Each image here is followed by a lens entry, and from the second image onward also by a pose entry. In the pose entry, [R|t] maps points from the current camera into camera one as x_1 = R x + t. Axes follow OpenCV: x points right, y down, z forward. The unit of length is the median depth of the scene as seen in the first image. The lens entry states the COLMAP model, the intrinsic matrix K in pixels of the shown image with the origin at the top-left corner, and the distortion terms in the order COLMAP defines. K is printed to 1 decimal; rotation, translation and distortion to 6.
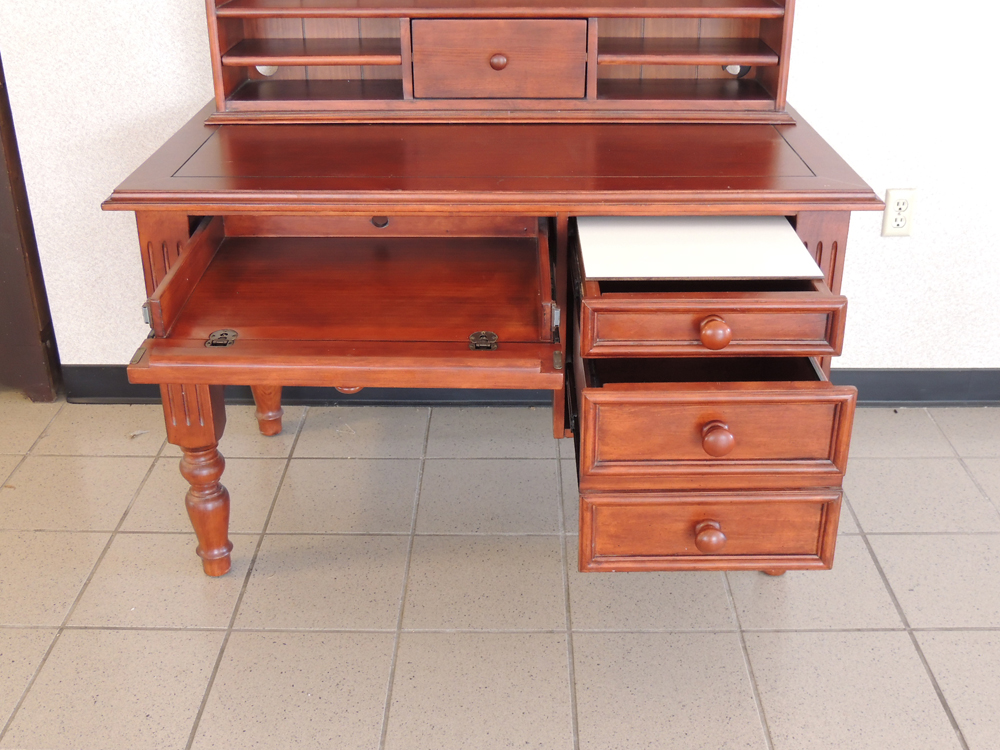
lens RADIAL K [[1134.2, 0, 501.7], [0, 1134.2, 372.5], [0, 0, 1]] dist [-0.037511, 0.000000]
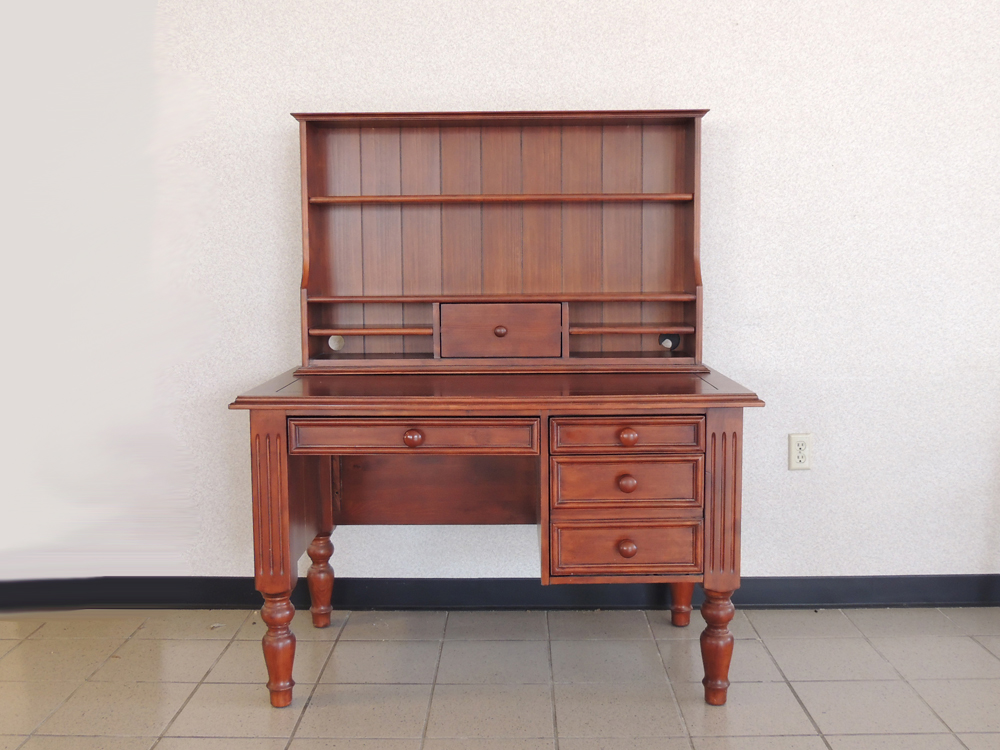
lens RADIAL K [[1042.2, 0, 500.0], [0, 1042.2, 377.1], [0, 0, 1]] dist [-0.025310, 0.000000]
pose [[0.999982, -0.003228, -0.005080, 0.003250], [0.001357, 0.943209, -0.332196, 0.222560], [0.005863, 0.332183, 0.943197, -0.236265]]
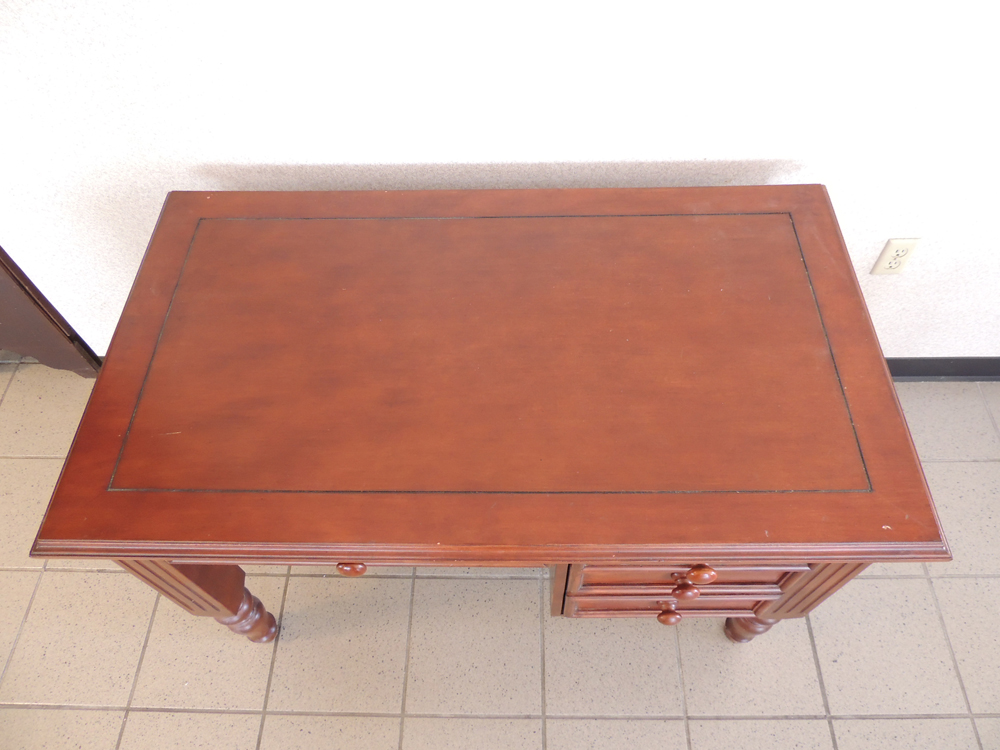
lens RADIAL K [[709.8, 0, 497.7], [0, 709.8, 381.1], [0, 0, 1]] dist [-0.015473, 0.001771]
pose [[0.999703, -0.009842, -0.022307, 0.029573], [0.019876, 0.858900, 0.511758, -0.441013], [0.014123, -0.512049, 0.858840, 0.507729]]
